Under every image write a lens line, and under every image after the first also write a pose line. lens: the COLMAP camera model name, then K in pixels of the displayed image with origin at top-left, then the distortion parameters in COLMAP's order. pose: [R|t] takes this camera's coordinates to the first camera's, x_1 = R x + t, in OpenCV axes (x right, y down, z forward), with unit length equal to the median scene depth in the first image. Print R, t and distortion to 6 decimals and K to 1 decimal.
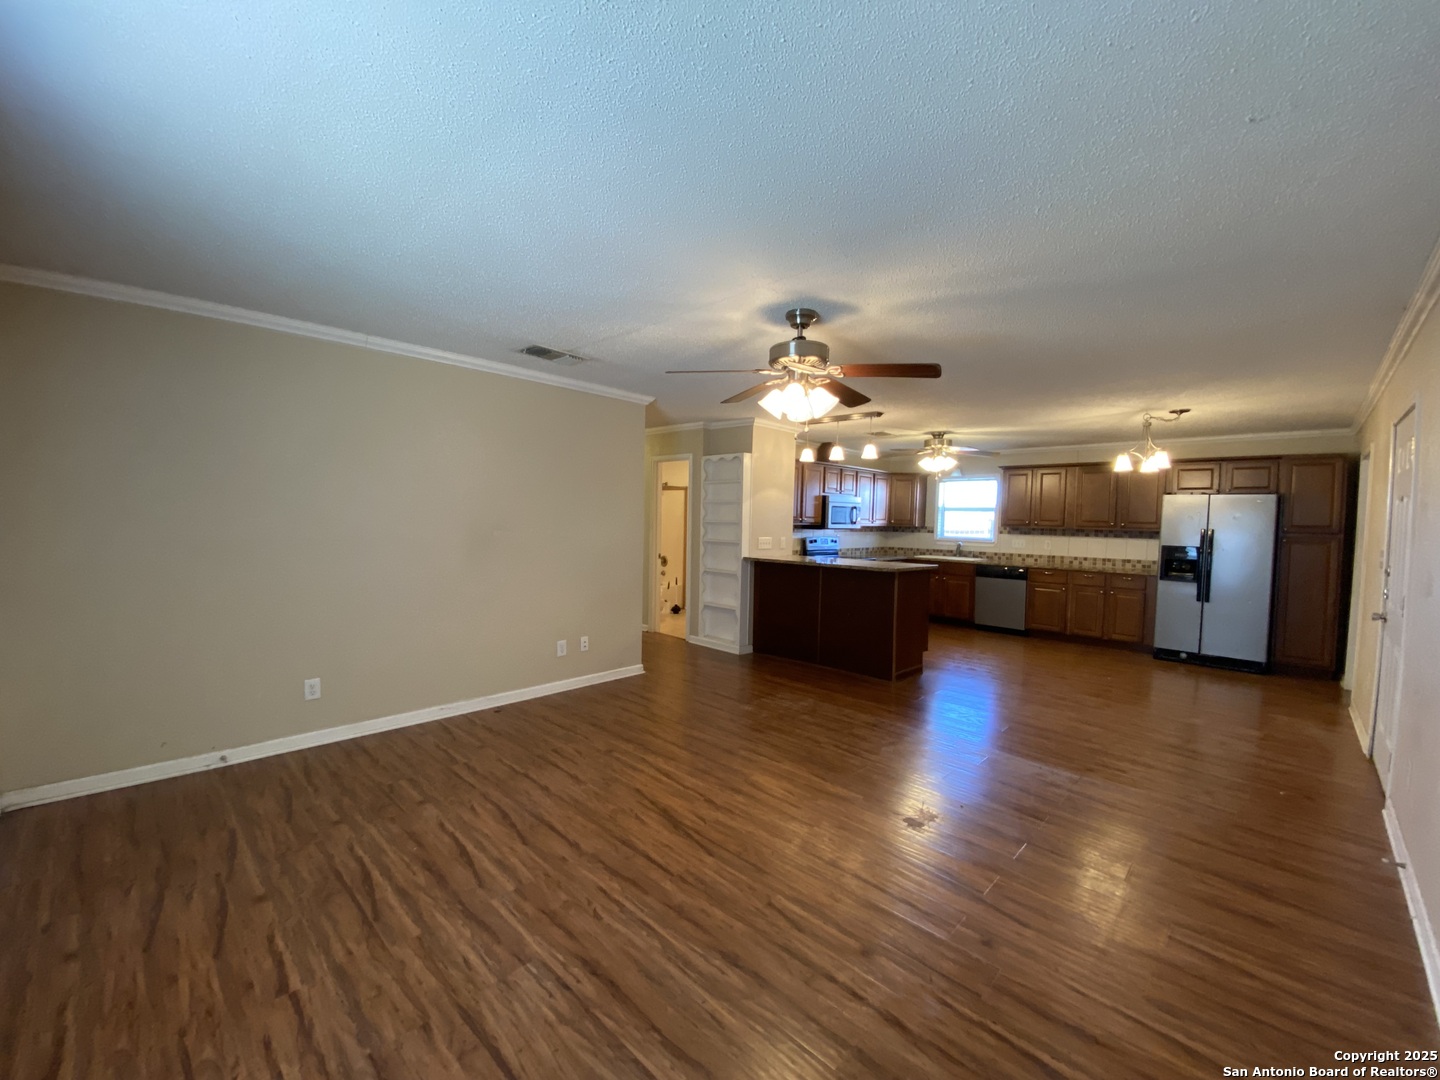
lens RADIAL K [[582.4, 0, 717.0], [0, 582.4, 538.6], [0, 0, 1]] dist [0.039311, -0.028226]
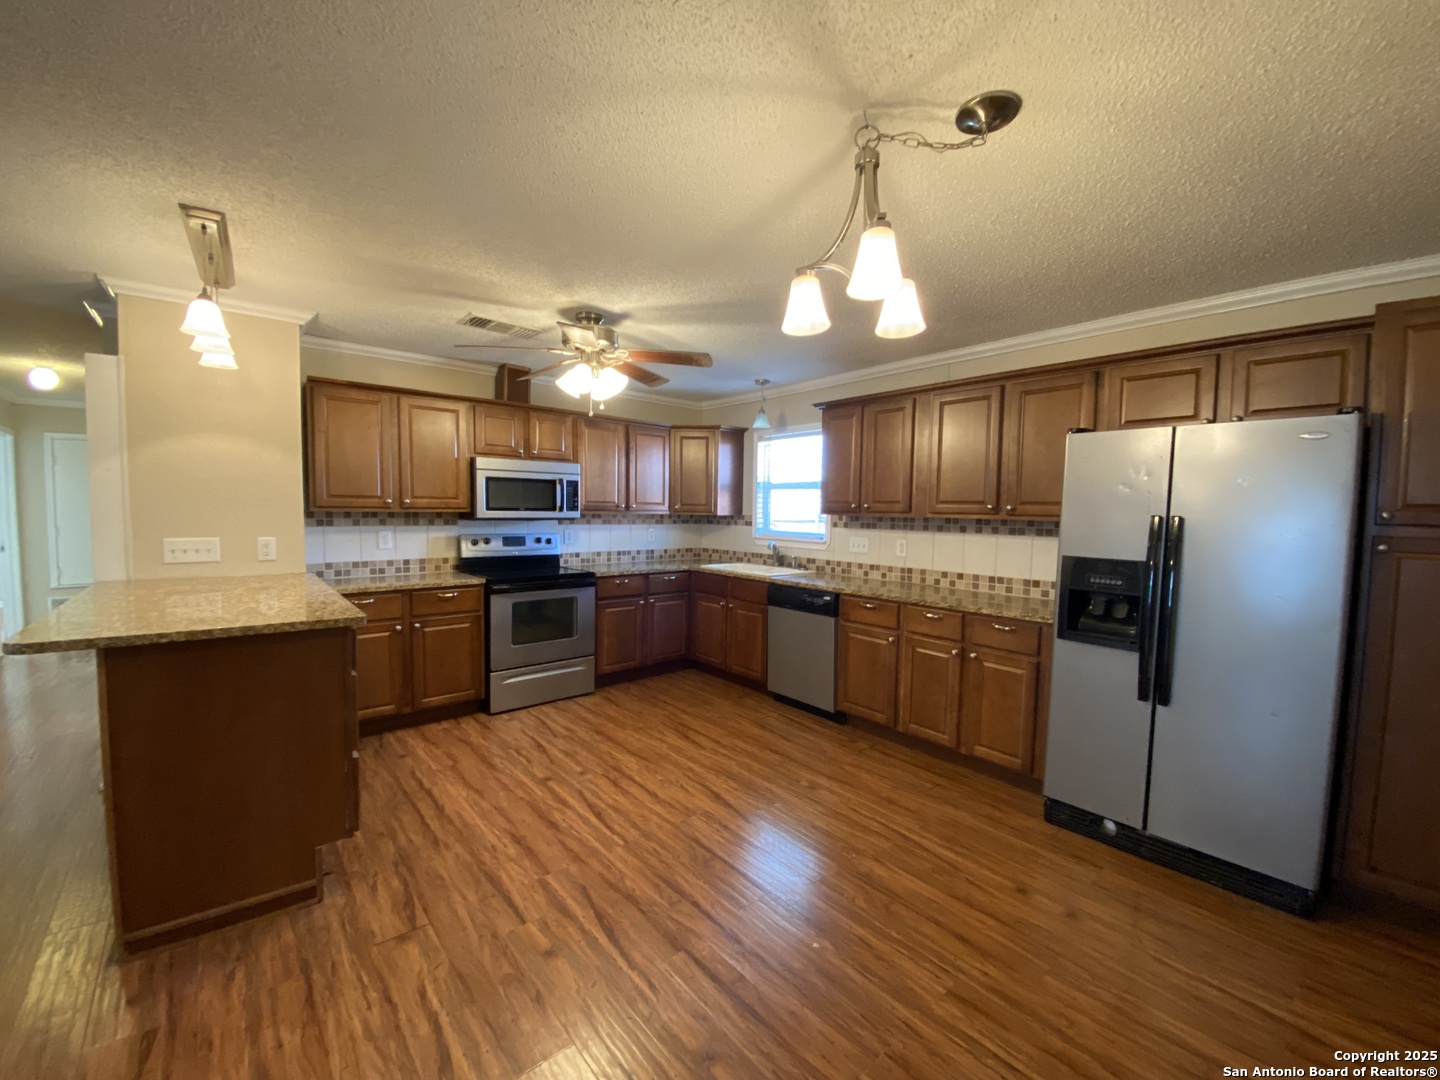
lens RADIAL K [[582.6, 0, 714.3], [0, 582.6, 537.9], [0, 0, 1]] dist [0.025556, -0.022075]
pose [[0.995043, -0.000647, -0.099439, 0.575784], [0.002133, 0.999888, 0.014838, -0.008395], [0.099418, -0.014977, 0.994933, 0.588622]]
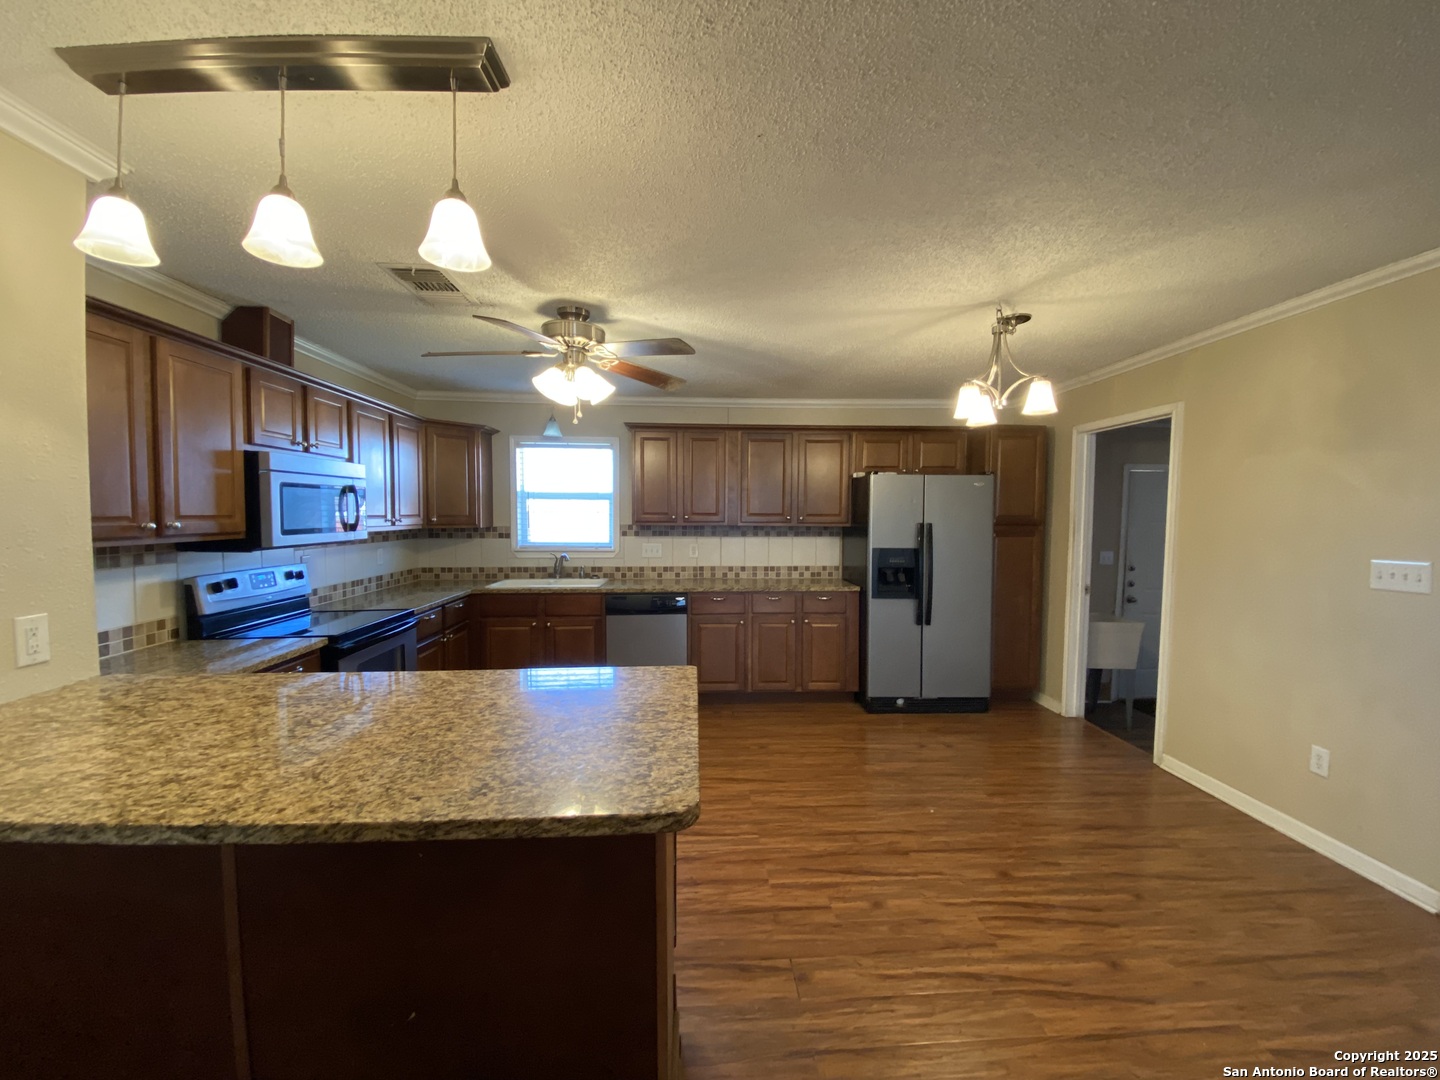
lens RADIAL K [[582.6, 0, 714.3], [0, 582.6, 537.9], [0, 0, 1]] dist [0.025556, -0.022075]
pose [[0.682494, -0.050483, 0.729145, 0.143288], [0.036862, 0.998720, 0.034644, -0.031784], [-0.729961, 0.003233, 0.683481, 0.702144]]
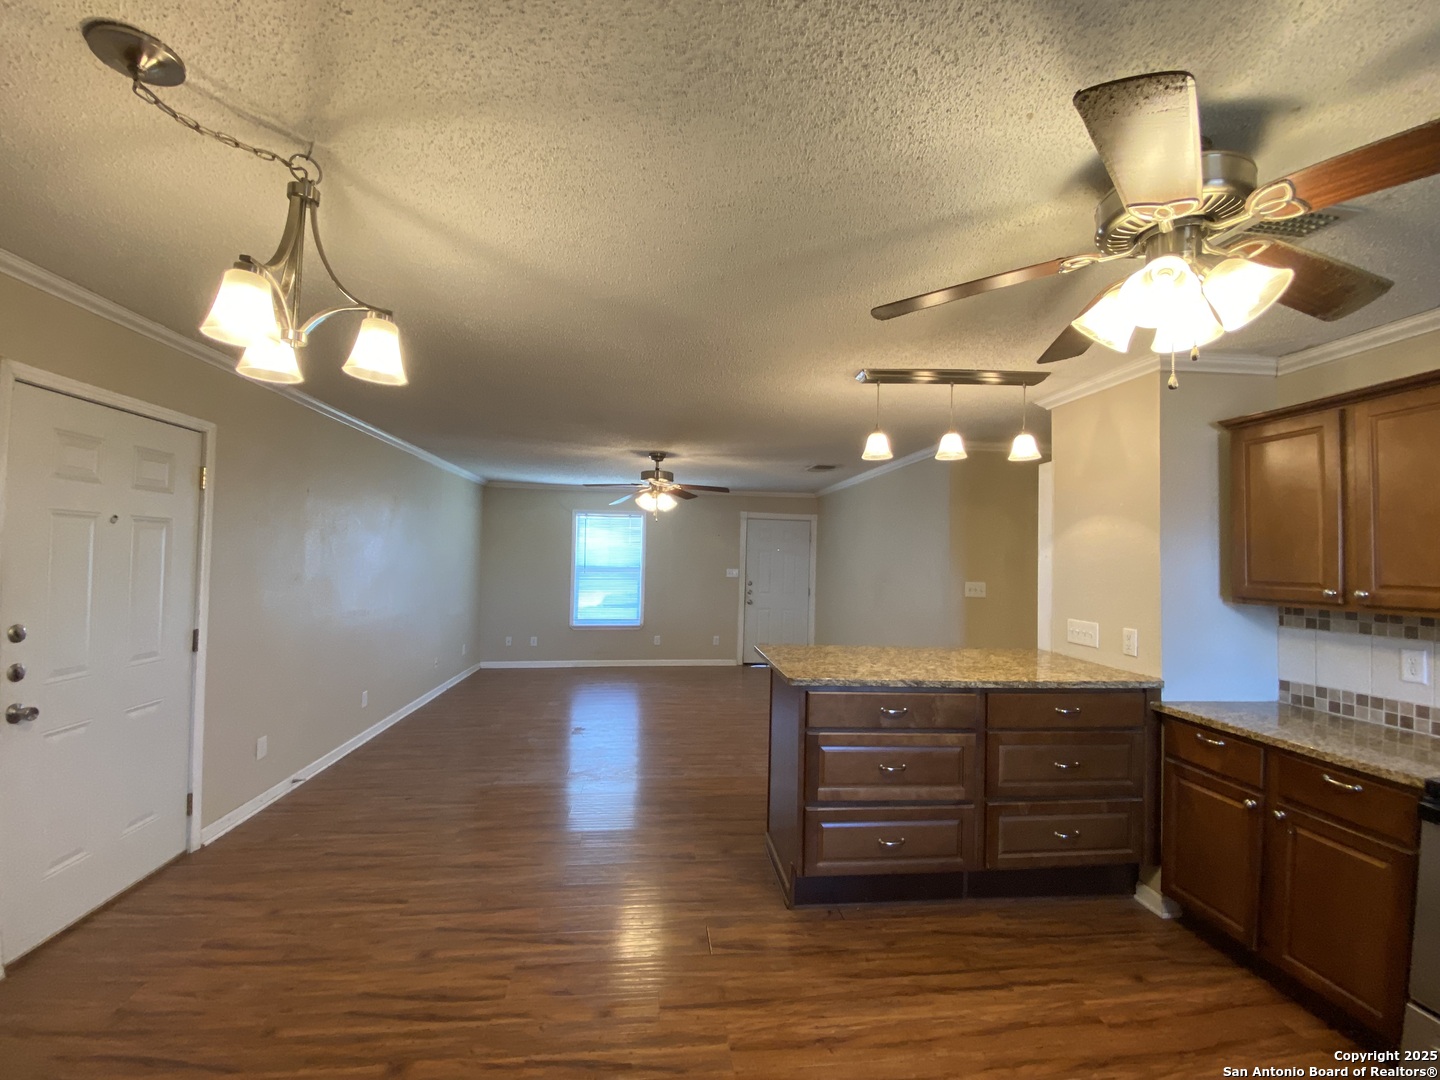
lens RADIAL K [[585.1, 0, 720.0], [0, 585.1, 540.0], [0, 0, 1]] dist [0.000103, -0.011315]
pose [[-0.625928, -0.059708, -0.777592, 0.680168], [-0.064069, 0.997632, -0.025031, -0.038626], [0.777245, 0.034151, -0.628271, 1.109289]]
